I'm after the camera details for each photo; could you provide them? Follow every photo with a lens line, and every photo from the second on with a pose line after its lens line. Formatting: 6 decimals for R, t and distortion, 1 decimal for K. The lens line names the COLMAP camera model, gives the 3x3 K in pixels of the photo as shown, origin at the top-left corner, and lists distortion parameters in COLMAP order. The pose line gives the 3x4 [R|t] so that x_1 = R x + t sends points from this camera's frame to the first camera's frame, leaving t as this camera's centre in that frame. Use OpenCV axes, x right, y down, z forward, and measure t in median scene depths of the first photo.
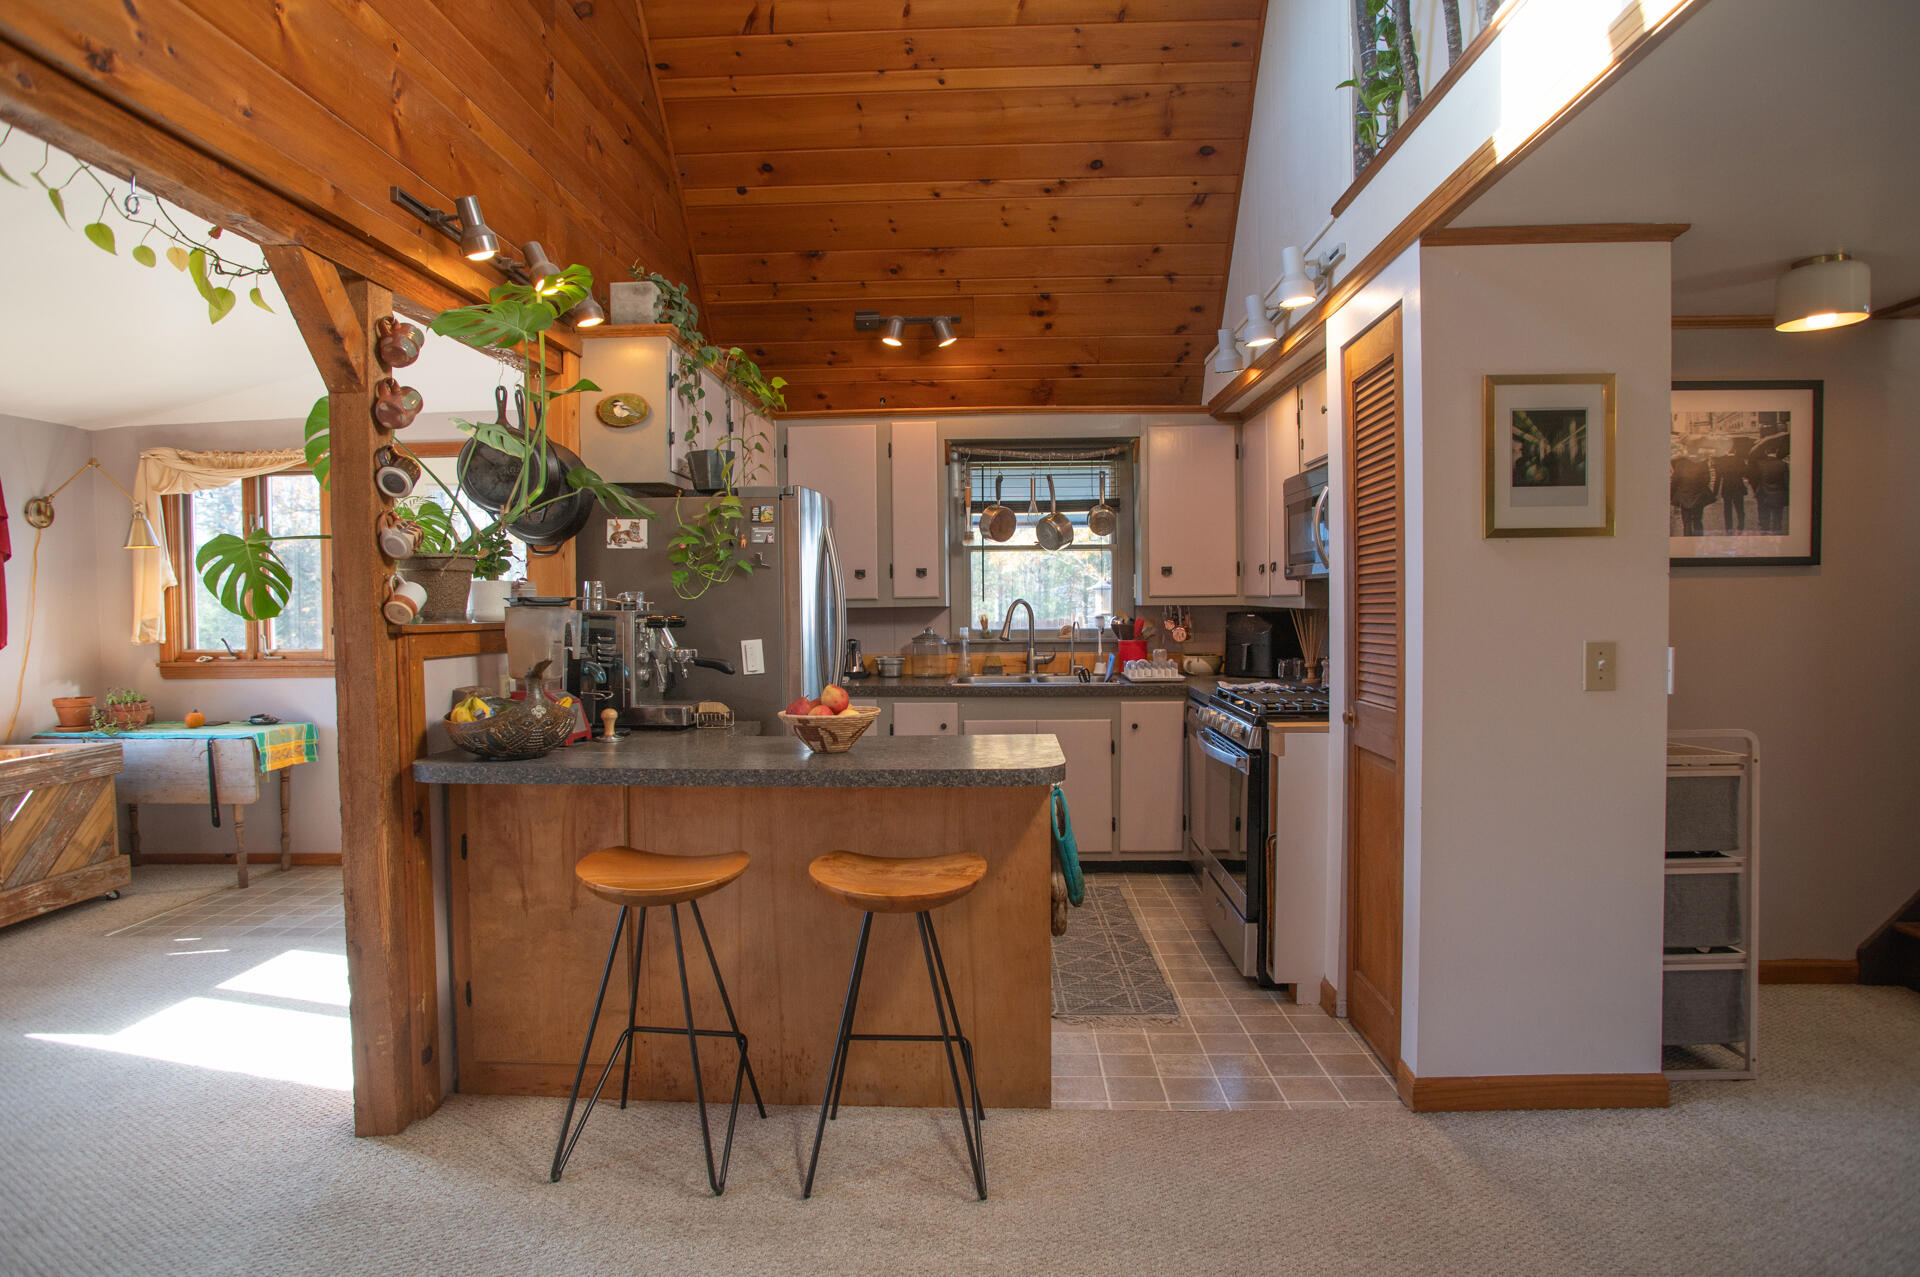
lens RADIAL K [[1178.6, 0, 957.7], [0, 1178.6, 648.4], [0, 0, 1]] dist [-0.071153, 0.001323]
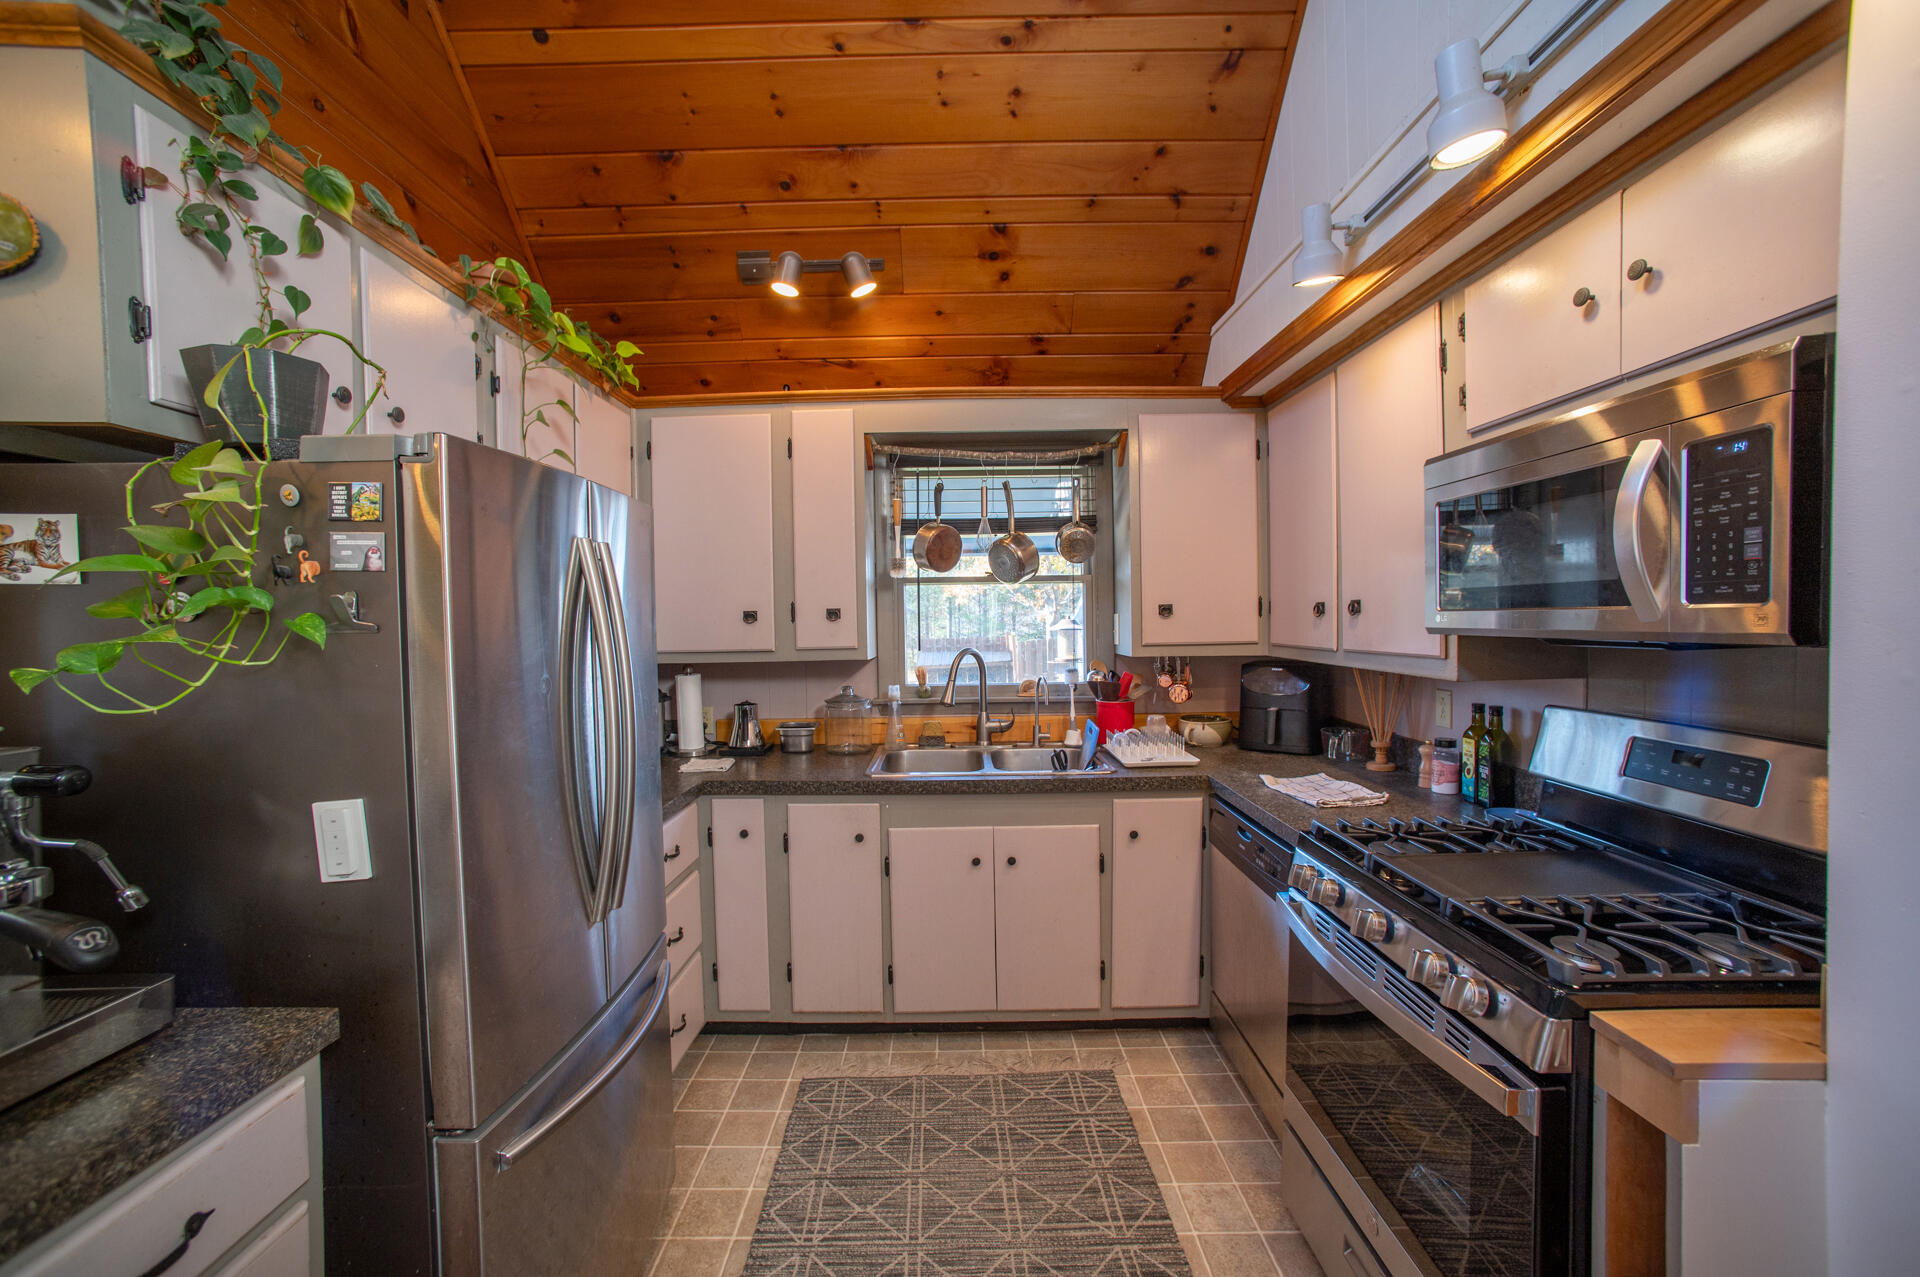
lens RADIAL K [[767.8, 0, 951.9], [0, 767.8, 645.4], [0, 0, 1]] dist [-0.069577, 0.031846]
pose [[0.999348, -0.006899, 0.035440, 0.025761], [0.006969, 0.999974, -0.001868, -0.043606], [-0.035426, 0.002114, 0.999370, 0.519699]]
